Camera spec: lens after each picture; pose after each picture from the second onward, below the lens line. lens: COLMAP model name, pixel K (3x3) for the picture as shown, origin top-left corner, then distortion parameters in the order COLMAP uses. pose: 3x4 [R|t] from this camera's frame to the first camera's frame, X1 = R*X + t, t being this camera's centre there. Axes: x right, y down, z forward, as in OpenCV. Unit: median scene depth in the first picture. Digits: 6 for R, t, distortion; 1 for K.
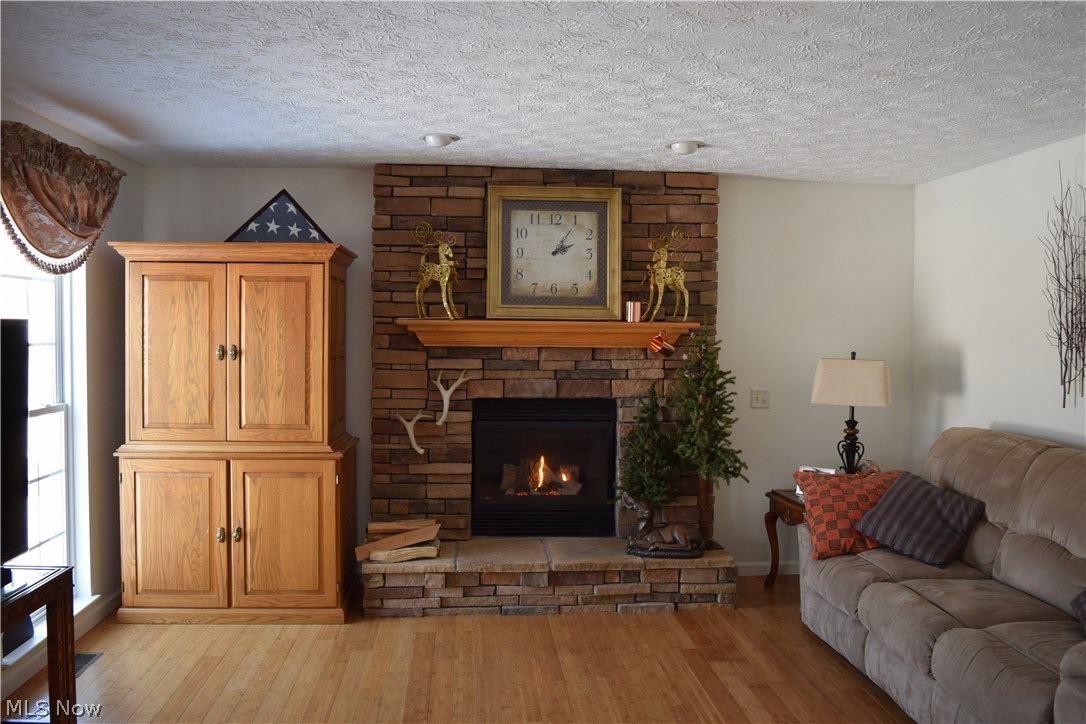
lens RADIAL K [[864.0, 0, 544.6], [0, 864.0, 360.1], [0, 0, 1]] dist [-0.081878, 0.009952]
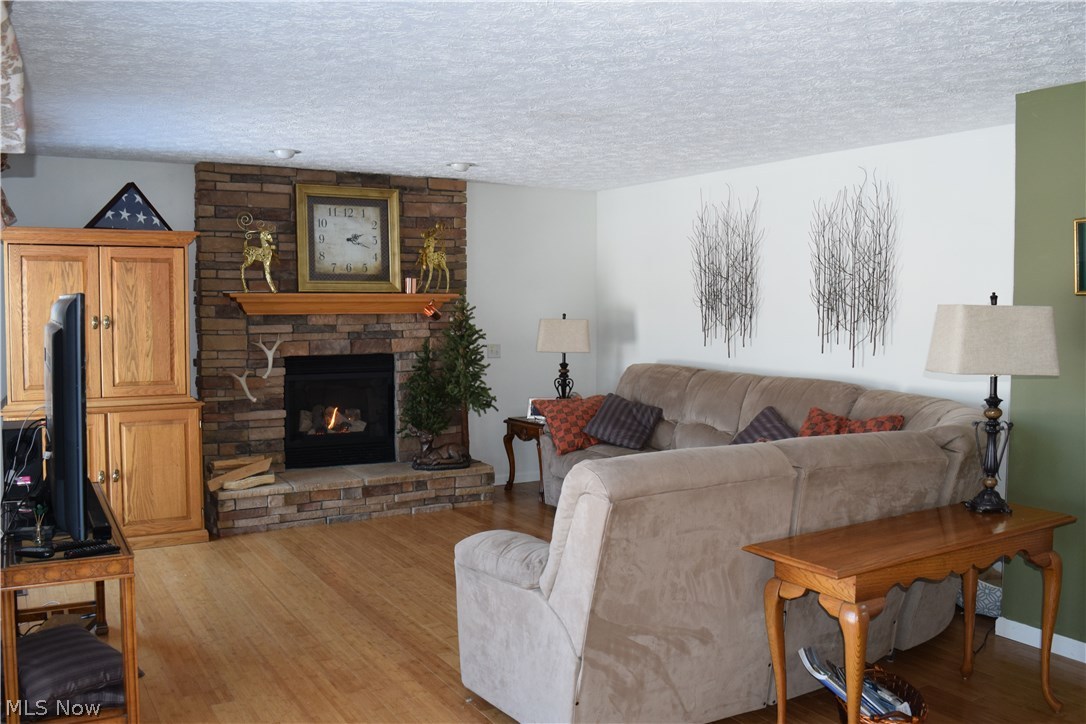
lens RADIAL K [[957.7, 0, 541.8], [0, 957.7, 359.6], [0, 0, 1]] dist [-0.051860, -0.016017]
pose [[0.903050, -0.035993, 0.428024, -0.354174], [0.023716, 0.999141, 0.033983, 0.011499], [-0.428880, -0.020537, 0.903128, -0.407603]]
